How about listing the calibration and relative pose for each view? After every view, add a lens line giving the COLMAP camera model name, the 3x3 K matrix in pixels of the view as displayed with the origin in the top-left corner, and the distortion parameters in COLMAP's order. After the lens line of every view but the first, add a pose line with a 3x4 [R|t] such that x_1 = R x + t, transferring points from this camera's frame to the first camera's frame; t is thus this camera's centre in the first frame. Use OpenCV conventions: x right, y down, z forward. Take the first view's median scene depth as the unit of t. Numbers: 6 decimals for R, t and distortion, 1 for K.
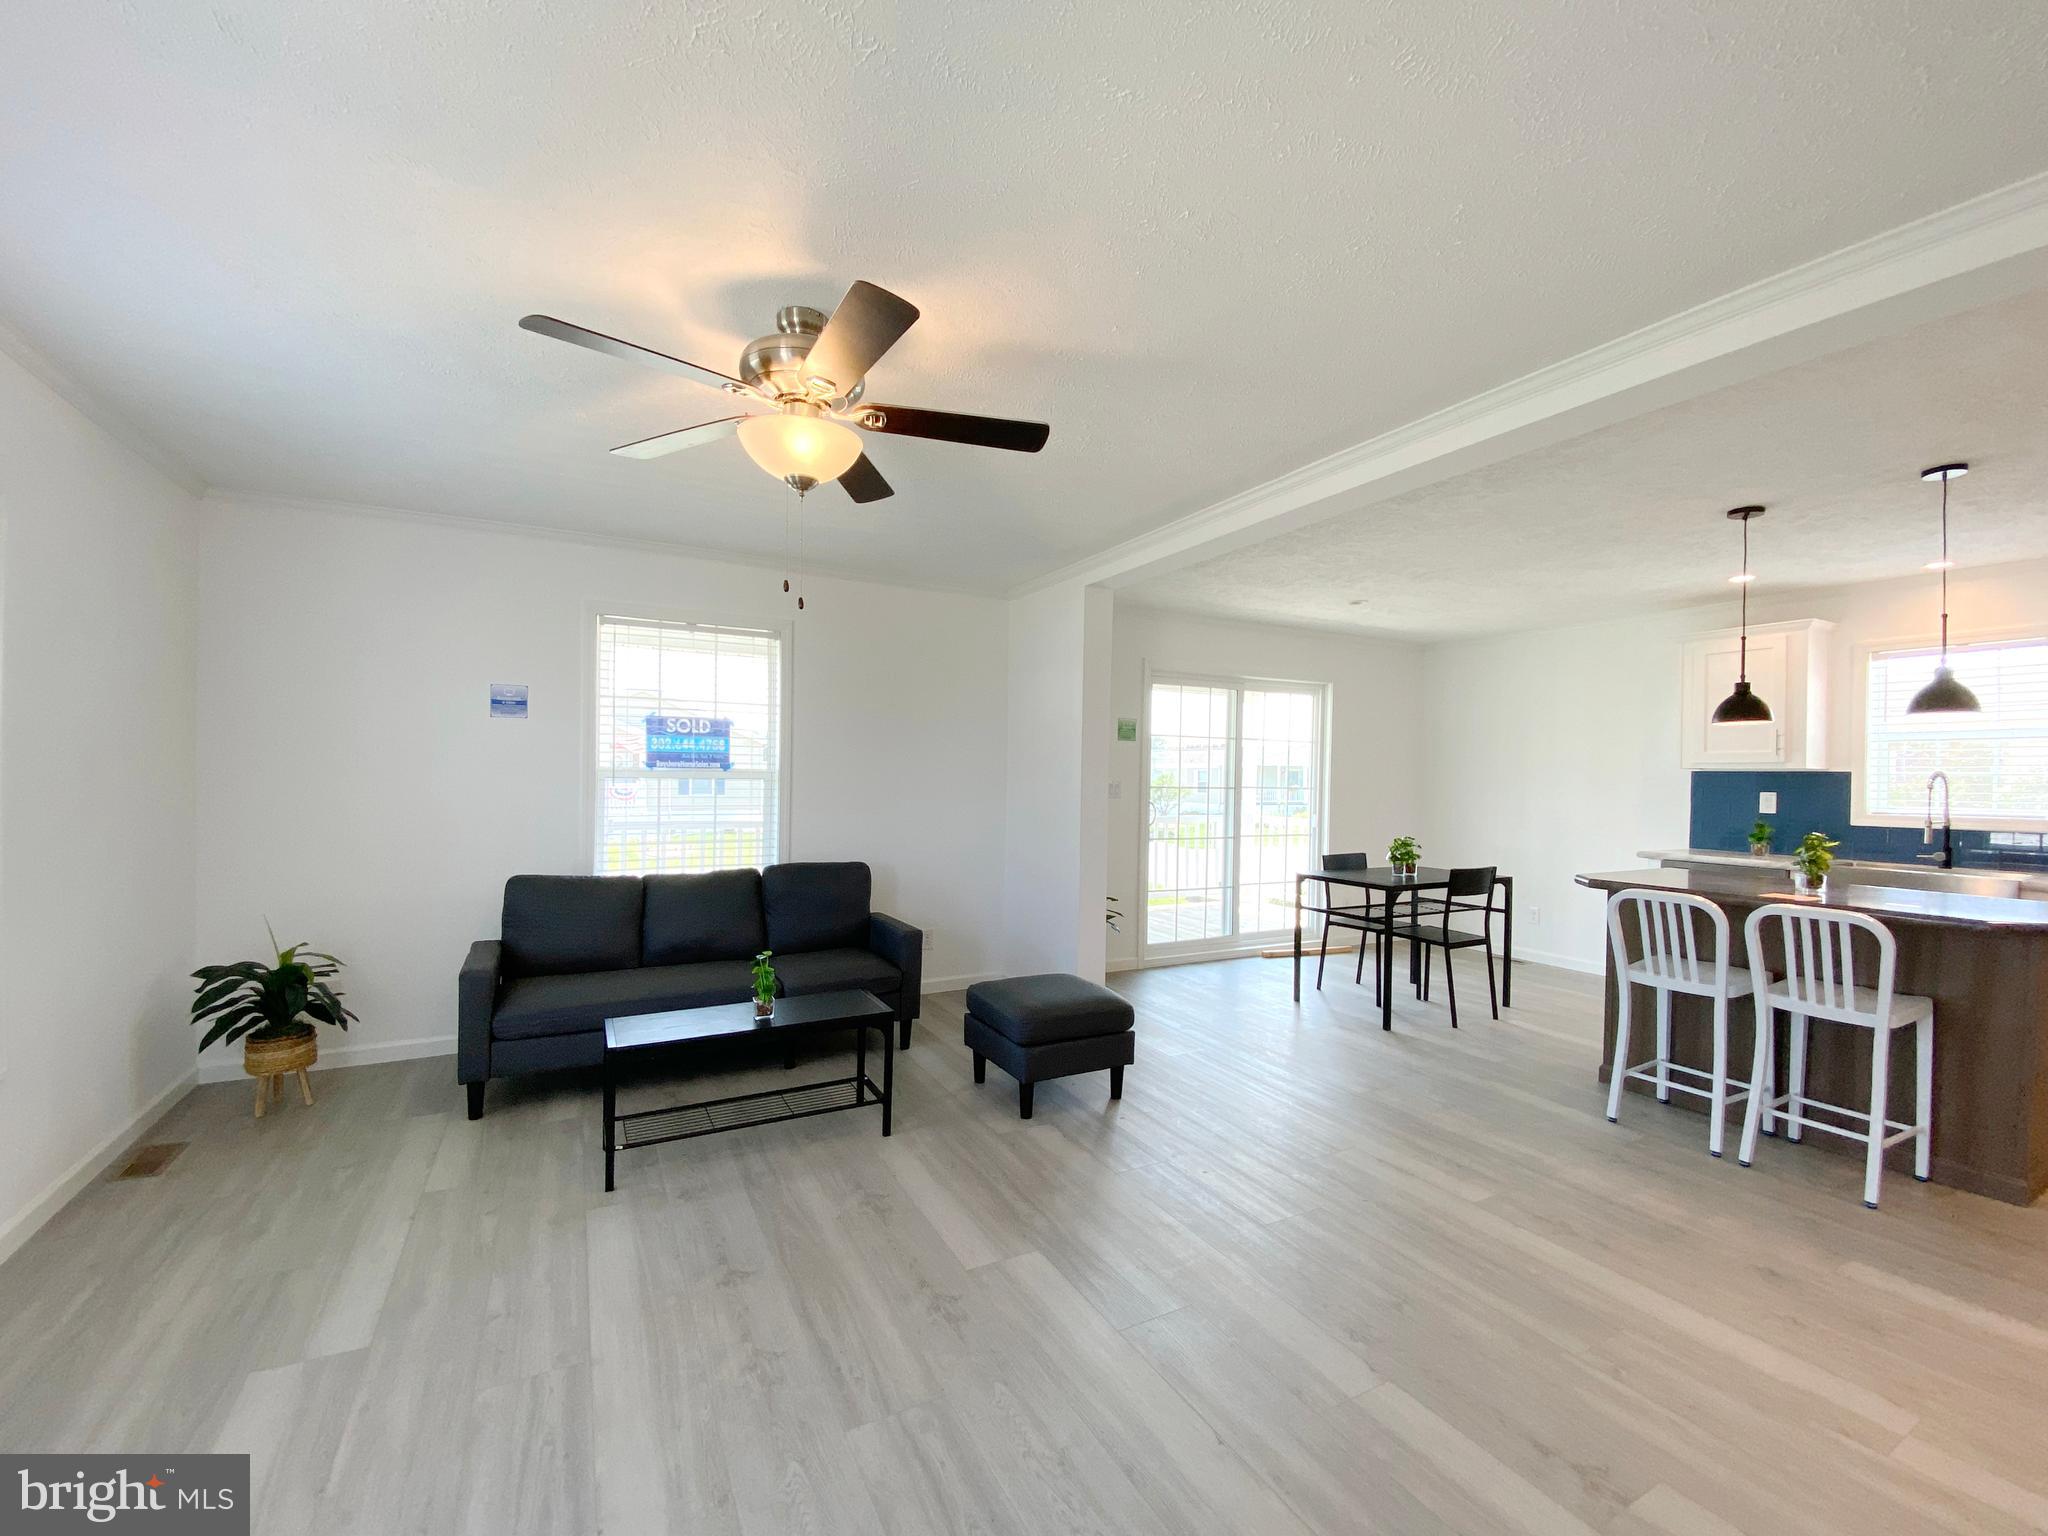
lens RADIAL K [[830.7, 0, 1024.0], [0, 830.7, 768.0], [0, 0, 1]] dist [0.002532, -0.005440]
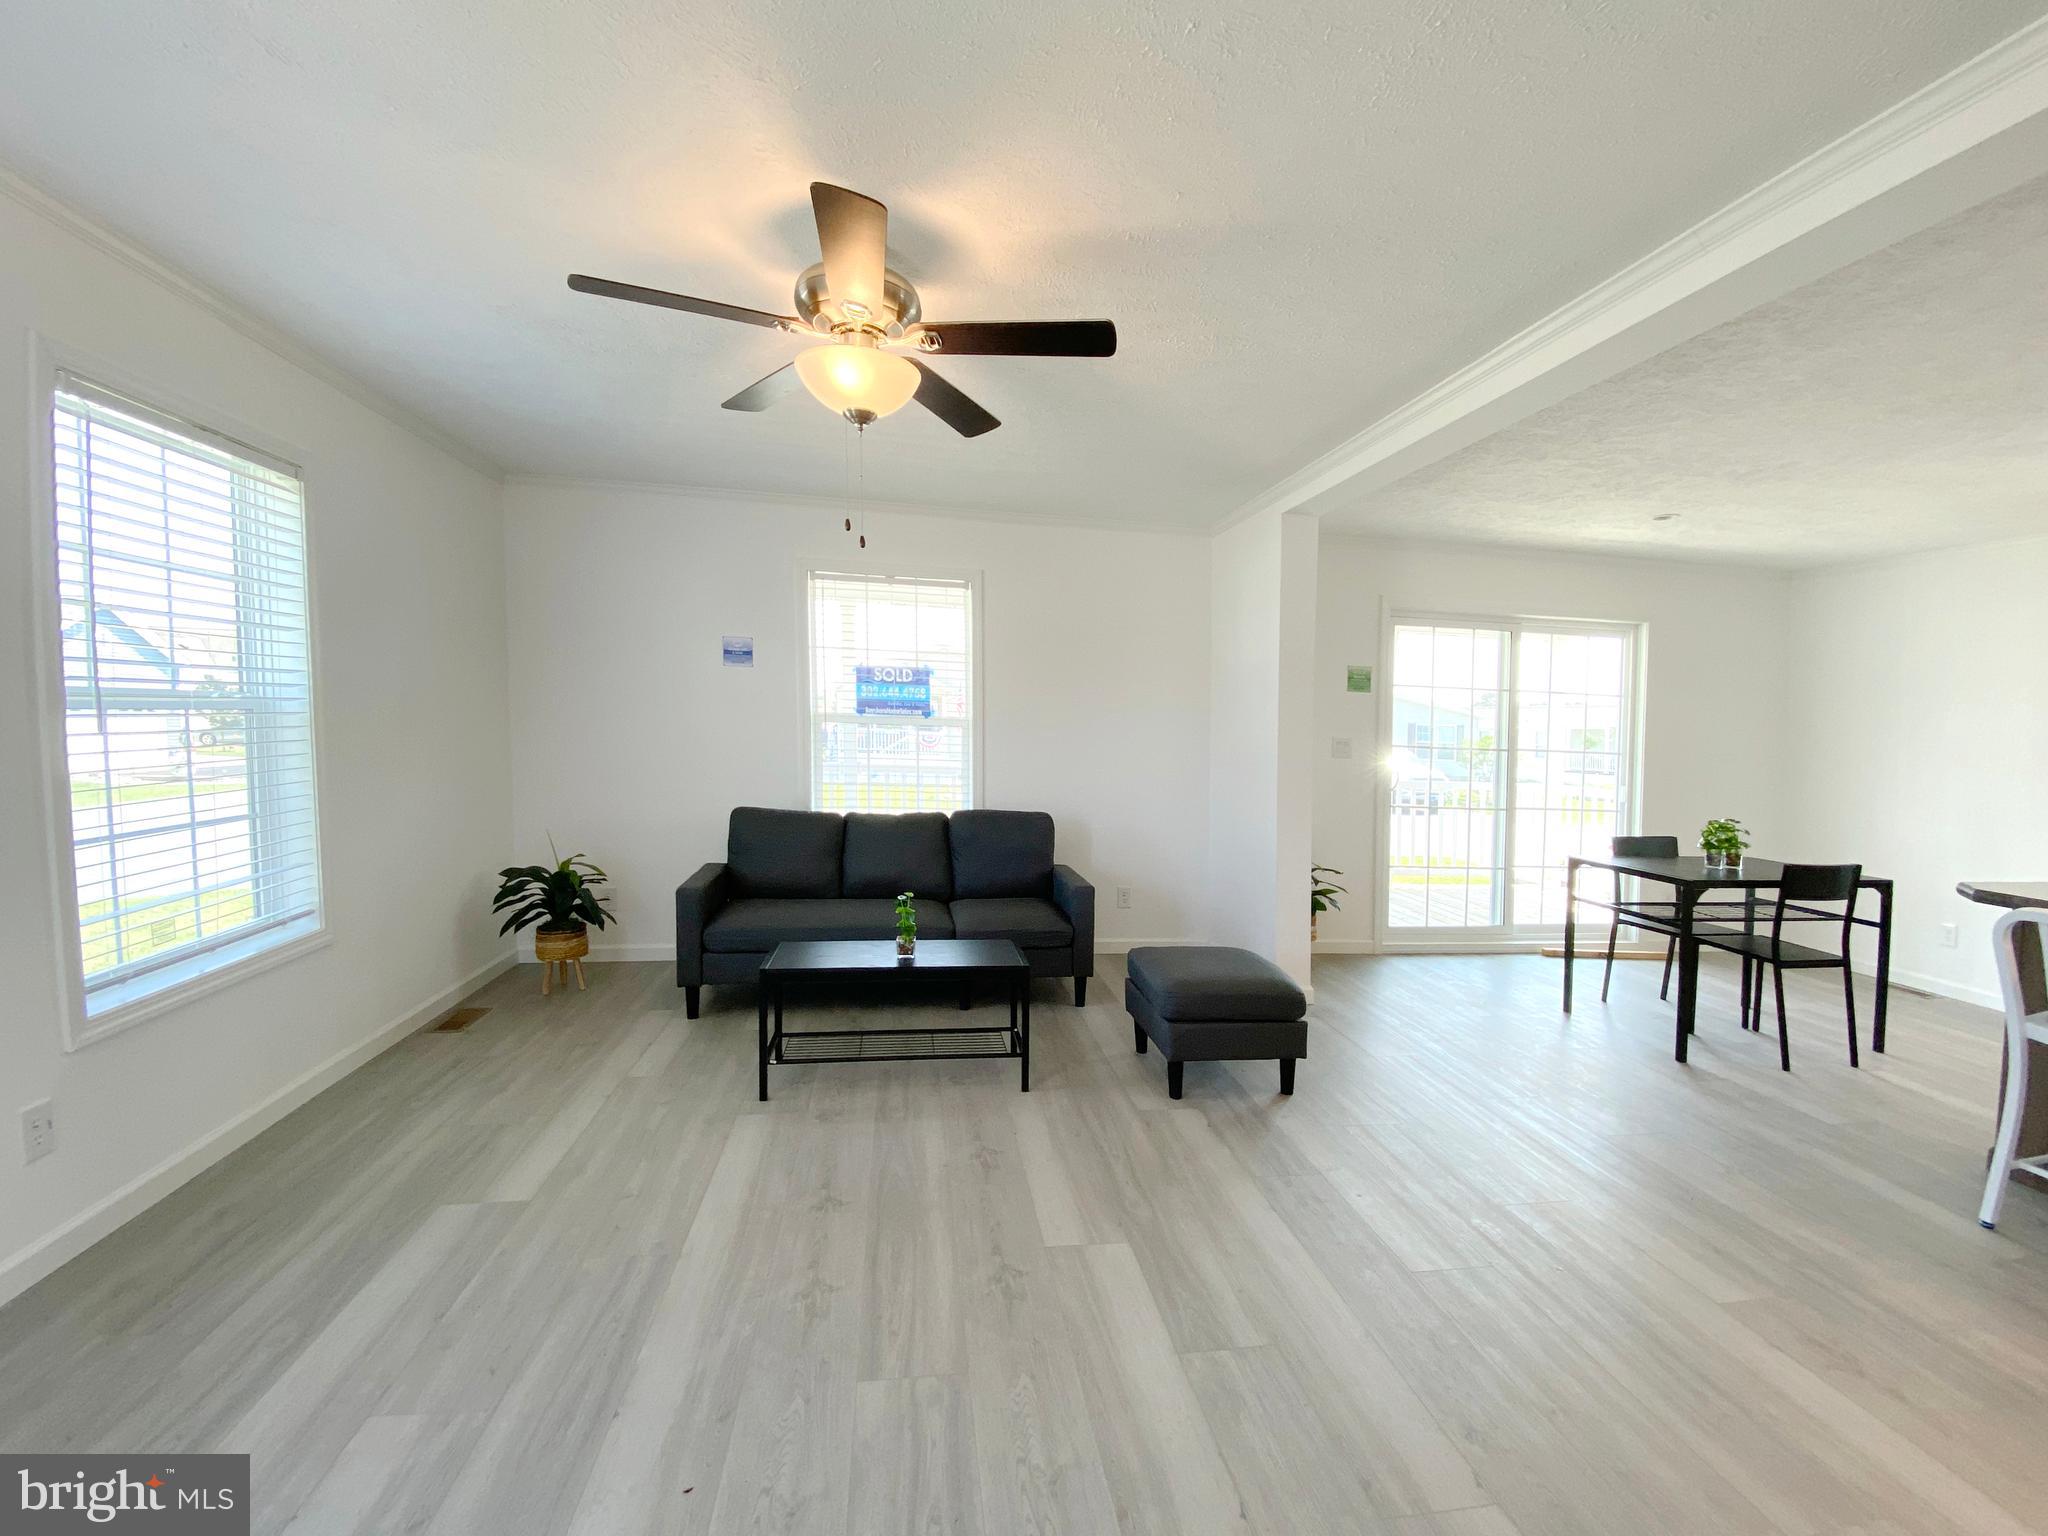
lens RADIAL K [[843.0, 0, 1024.5], [0, 843.0, 746.6], [0, 0, 1]] dist [0.015408, -0.017918]
pose [[0.944502, 0.027667, -0.327338, 0.114065], [-0.018129, 0.999318, 0.032154, 0.003515], [0.328004, -0.024435, 0.944360, 0.055301]]
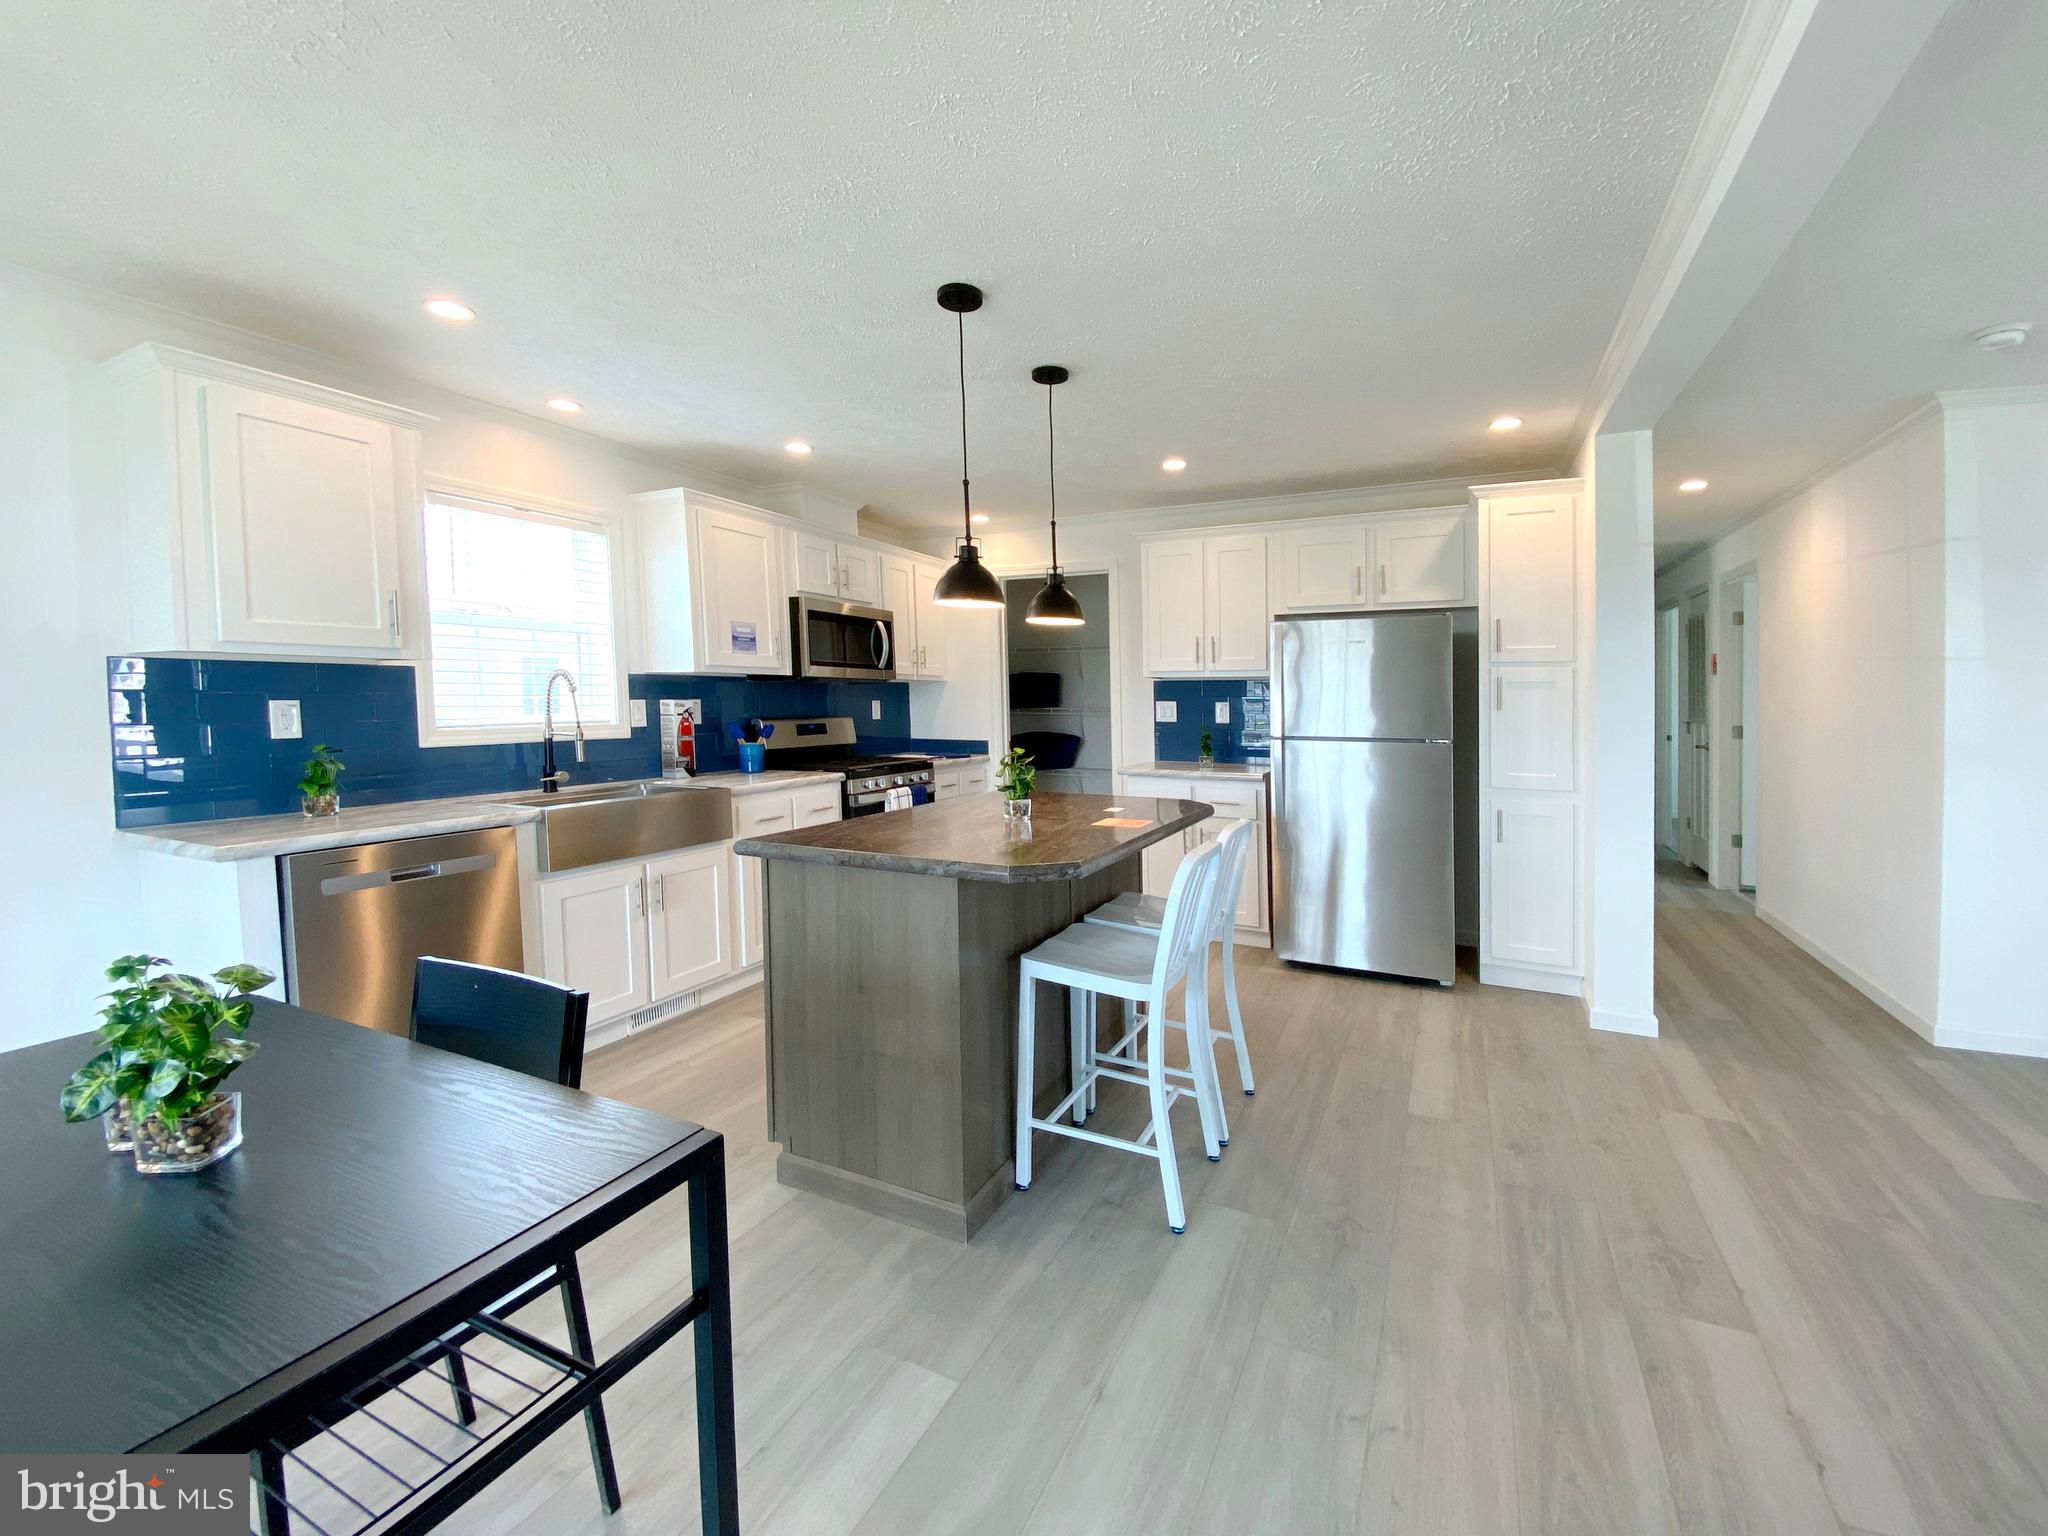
lens RADIAL K [[807.8, 0, 1023.9], [0, 807.8, 730.6], [0, 0, 1]] dist [0.057384, -0.035914]
pose [[-0.566944, -0.049916, 0.822243, 0.236494], [-0.023624, 0.998737, 0.044341, 0.020766], [-0.823418, 0.005714, -0.567407, 1.212458]]
